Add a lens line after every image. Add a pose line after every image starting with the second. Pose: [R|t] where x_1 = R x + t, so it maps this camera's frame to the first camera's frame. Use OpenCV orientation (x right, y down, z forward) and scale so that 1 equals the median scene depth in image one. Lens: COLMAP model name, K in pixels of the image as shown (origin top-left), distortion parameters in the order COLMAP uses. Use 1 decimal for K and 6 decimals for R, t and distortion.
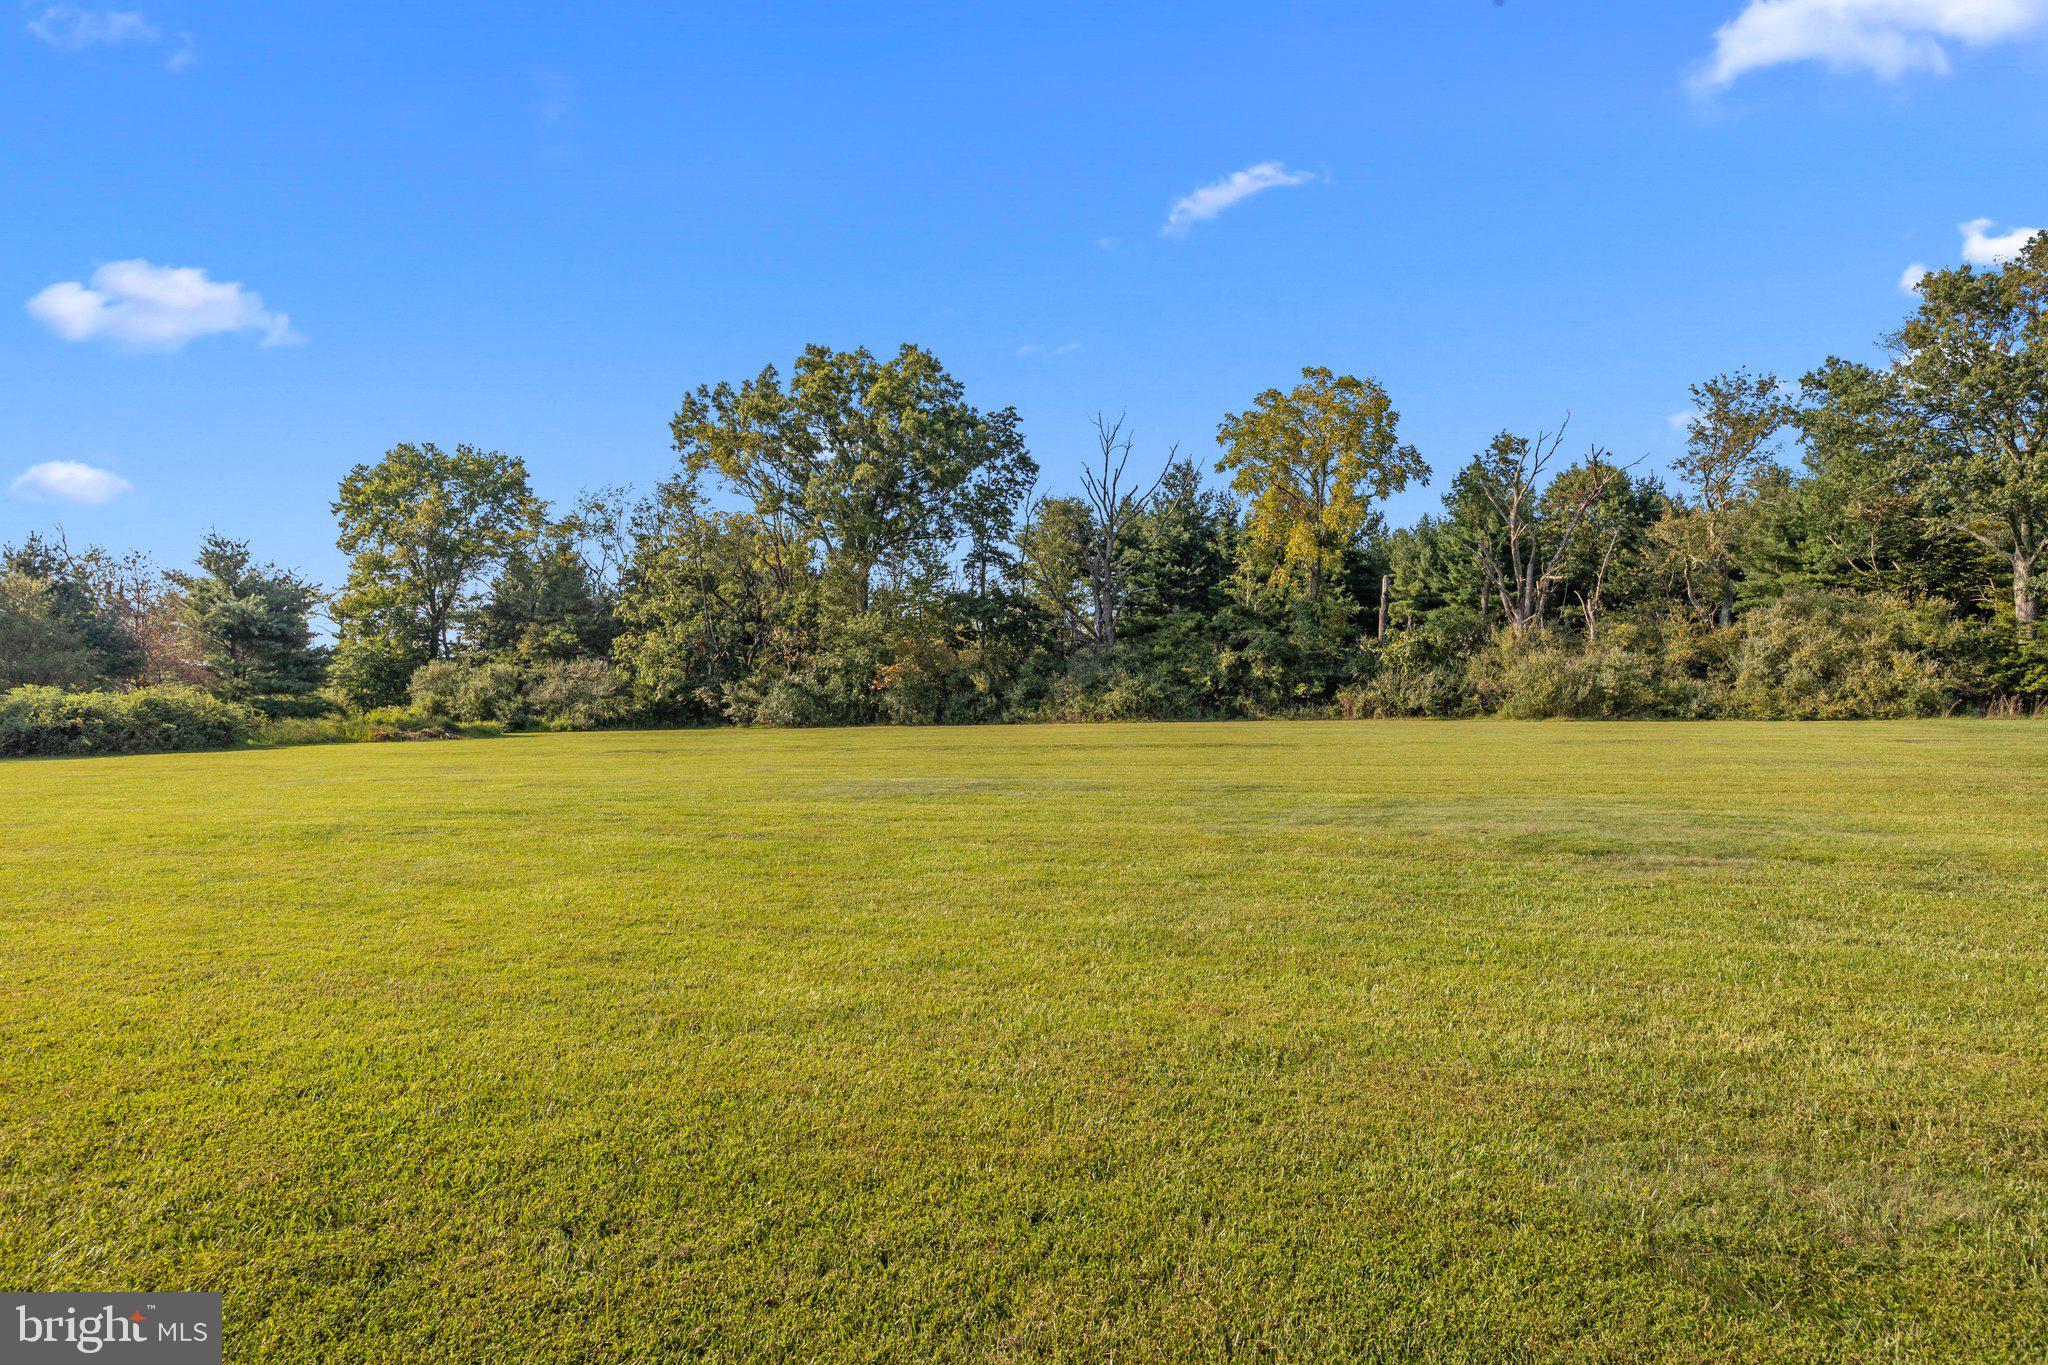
lens RADIAL K [[1249.2, 0, 1021.5], [0, 1249.2, 674.6], [0, 0, 1]] dist [0.003460, 0.002163]
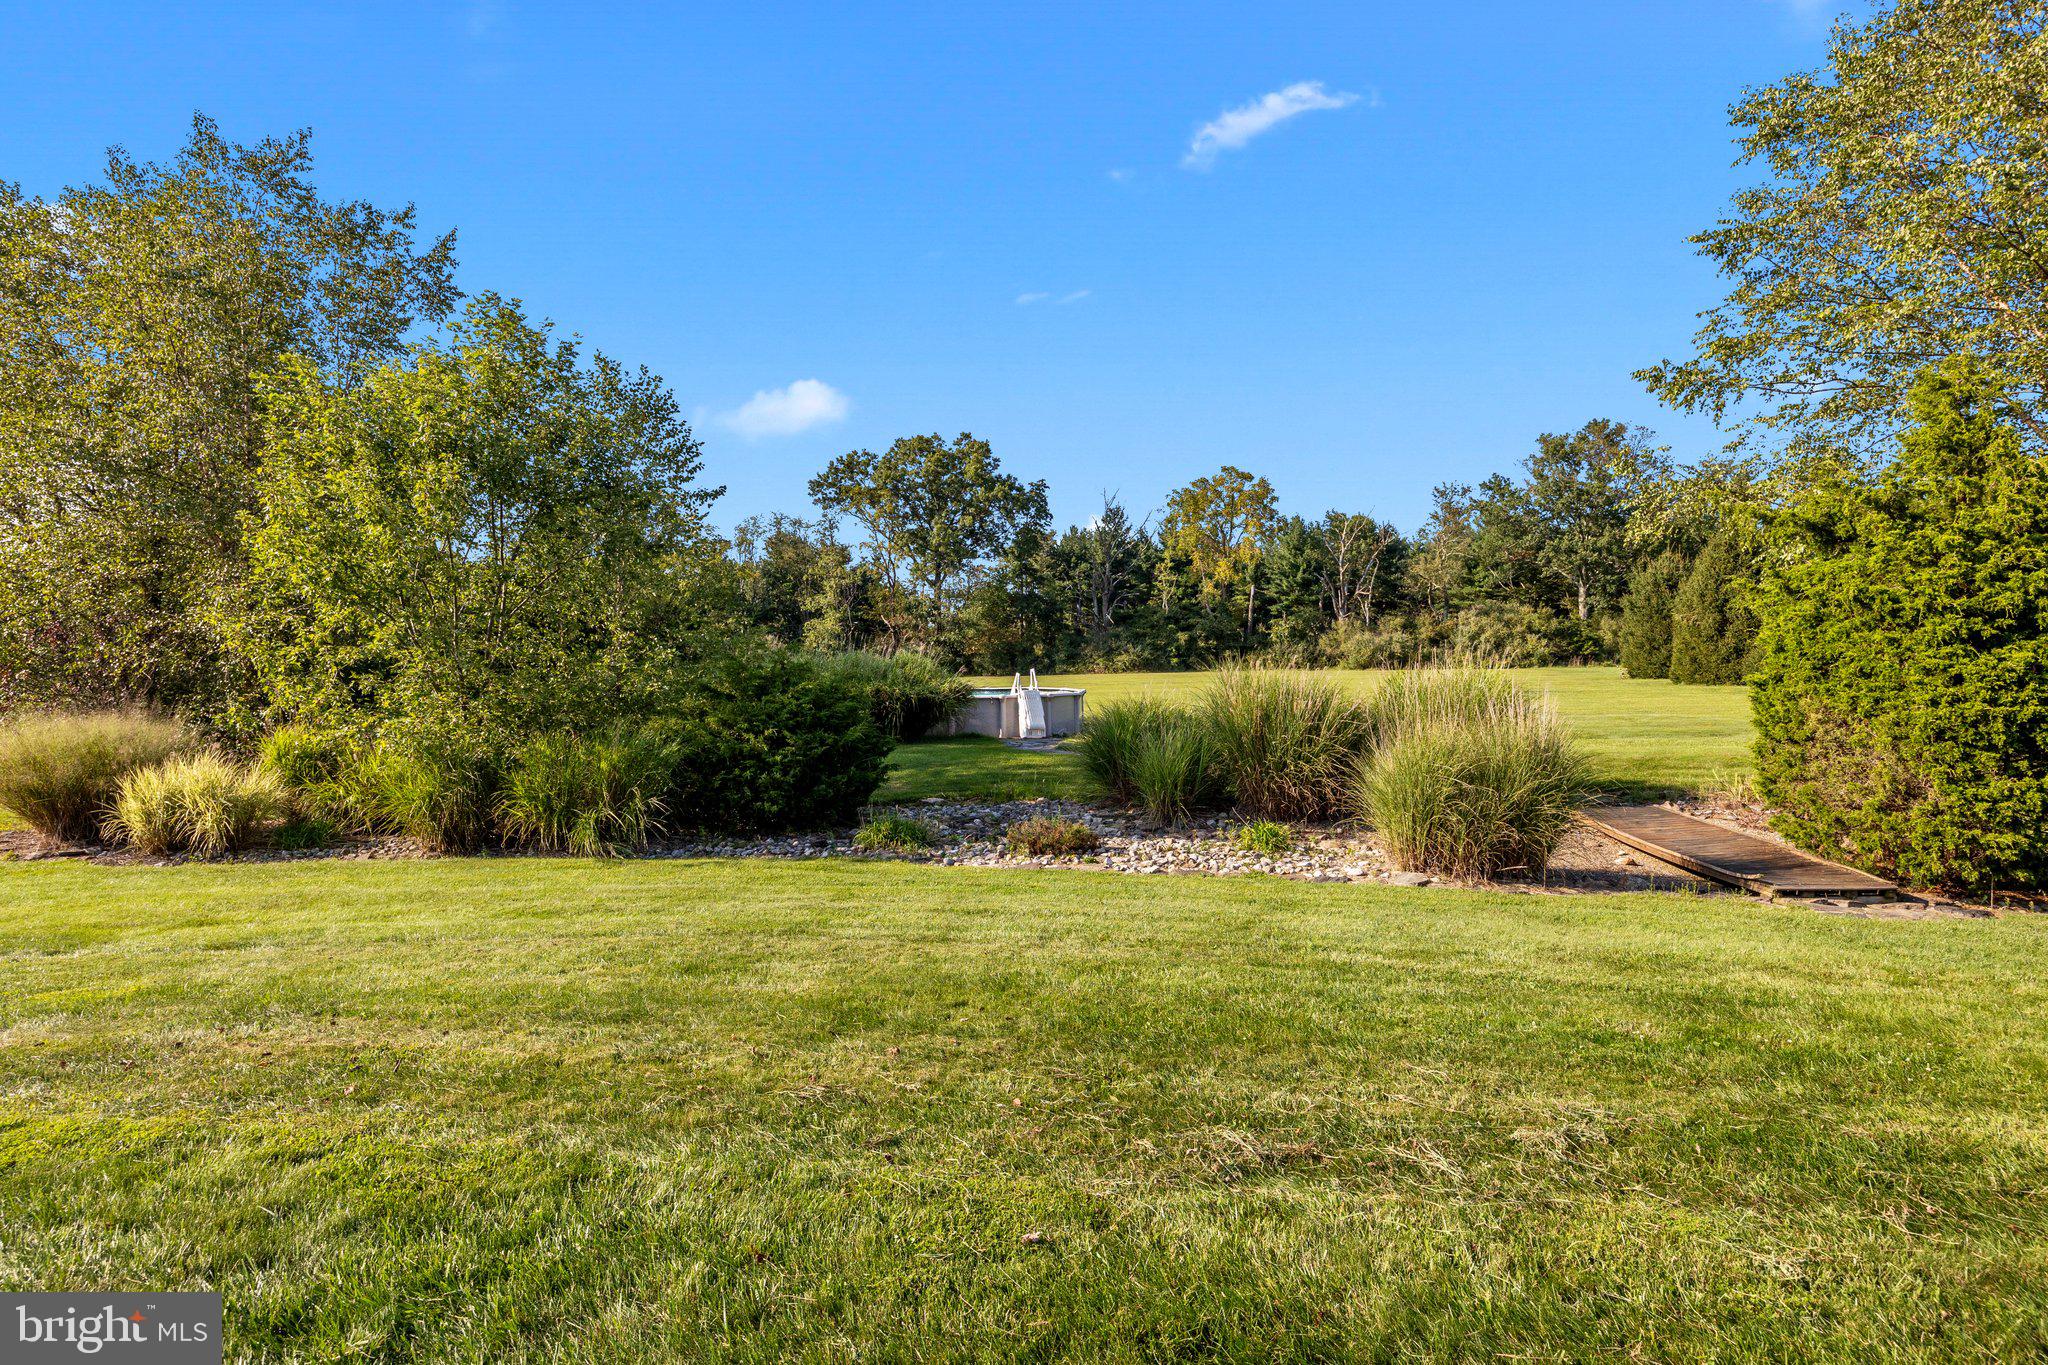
lens RADIAL K [[1104.3, 0, 1029.7], [0, 1104.3, 670.8], [0, 0, 1]] dist [0.001984, 0.001559]
pose [[0.976127, -0.007264, 0.217078, -0.395901], [0.000424, 0.999503, 0.031537, -0.013471], [-0.217199, -0.030692, 0.975645, -0.471802]]
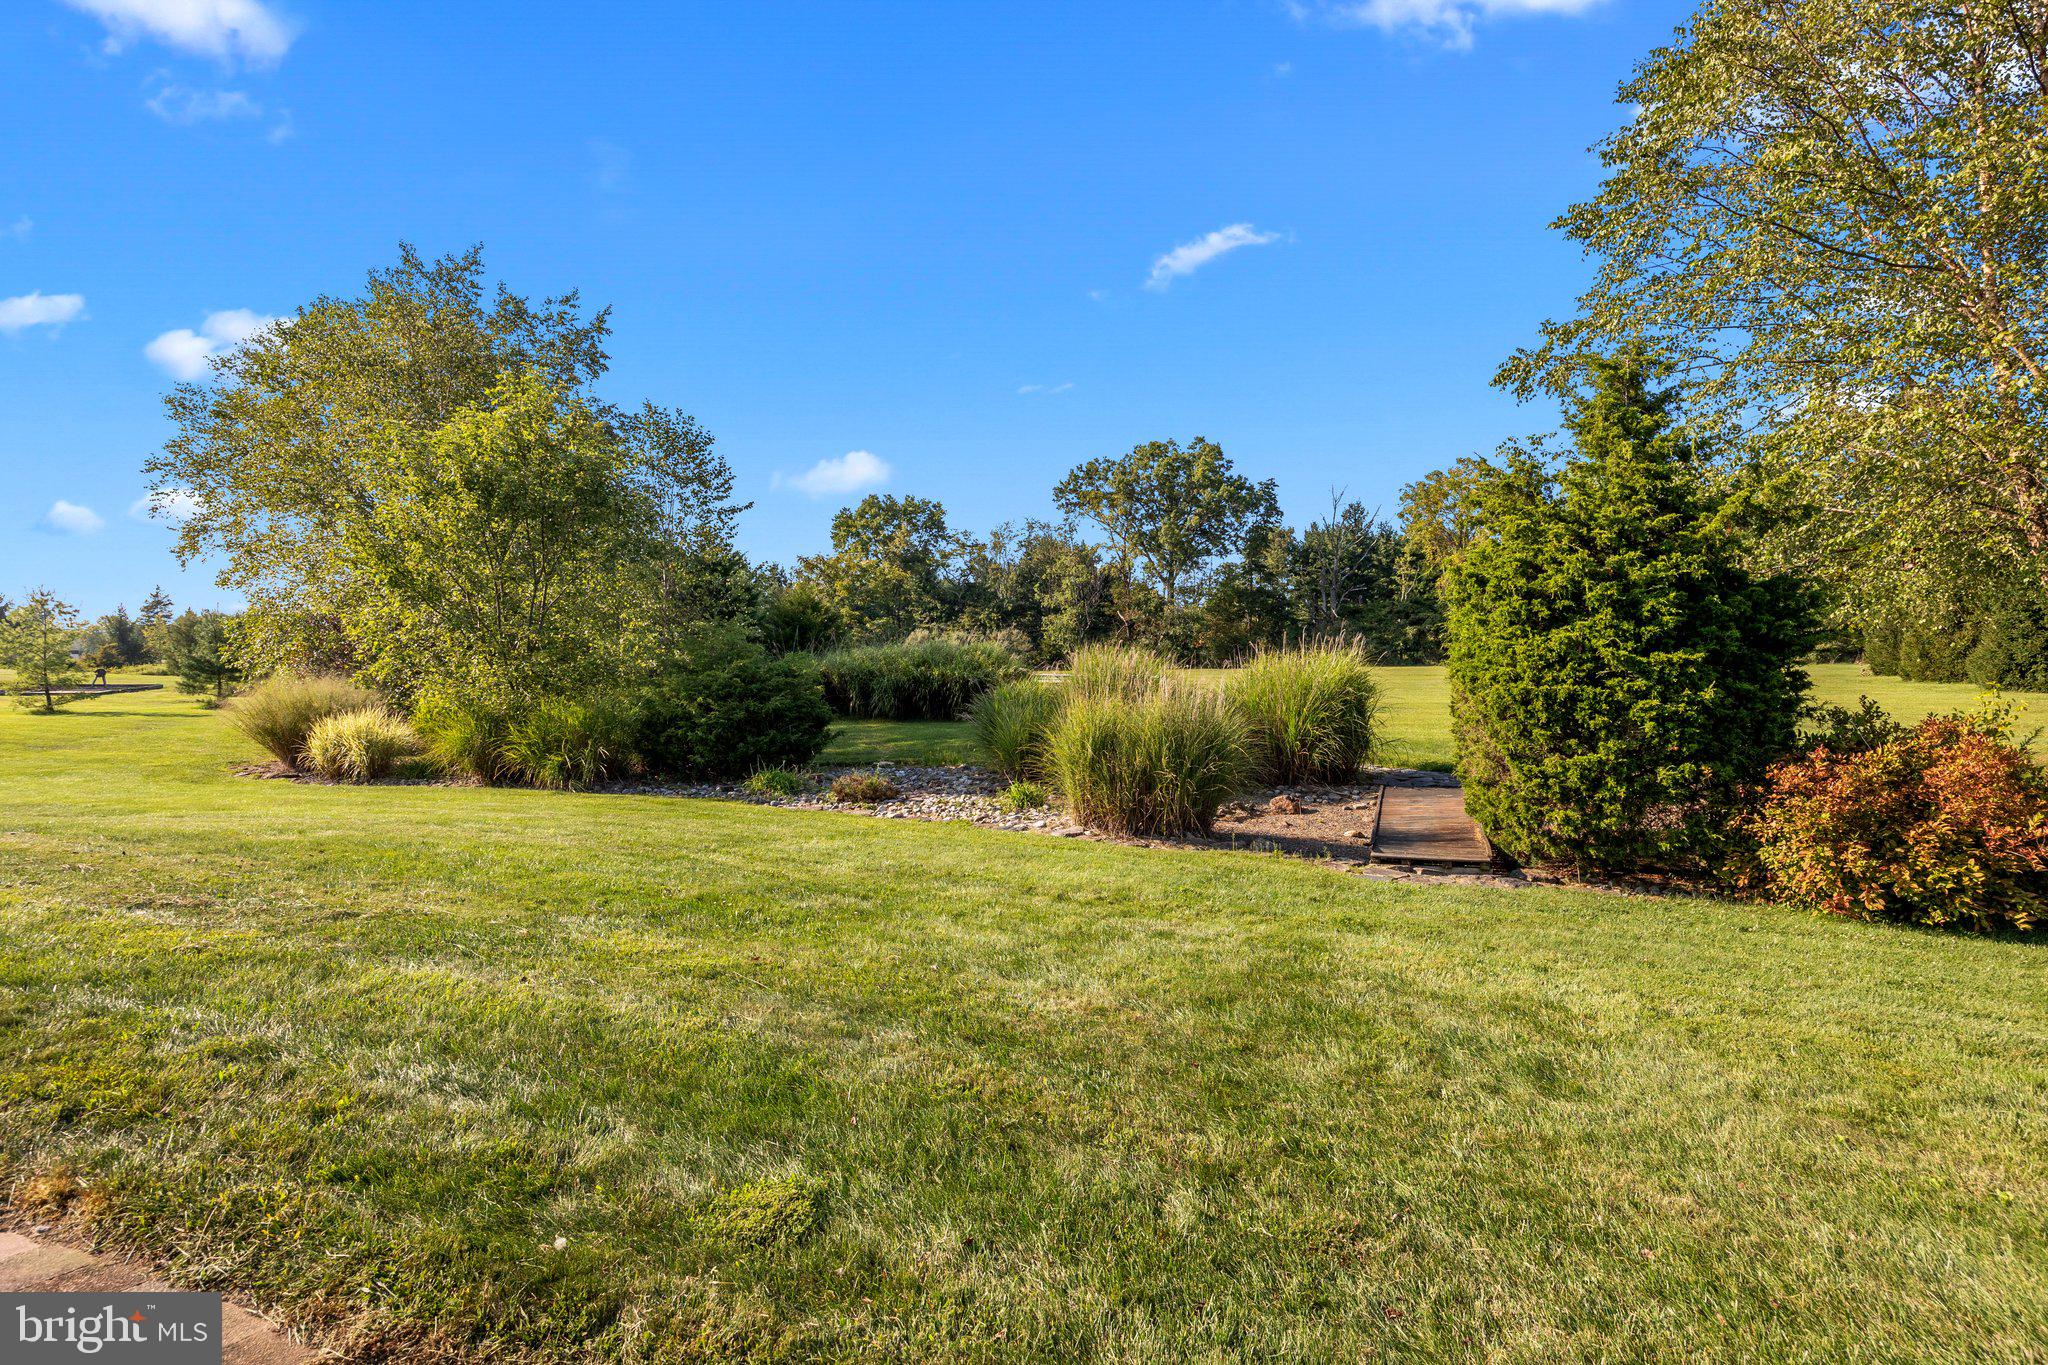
lens RADIAL K [[1046.0, 0, 1025.2], [0, 1046.0, 674.8], [0, 0, 1]] dist [-0.002500, 0.000213]
pose [[0.998318, 0.002814, -0.057911, -0.301072], [-0.000401, 0.999132, 0.041643, -0.011398], [0.057978, -0.041550, 0.997453, -0.503017]]
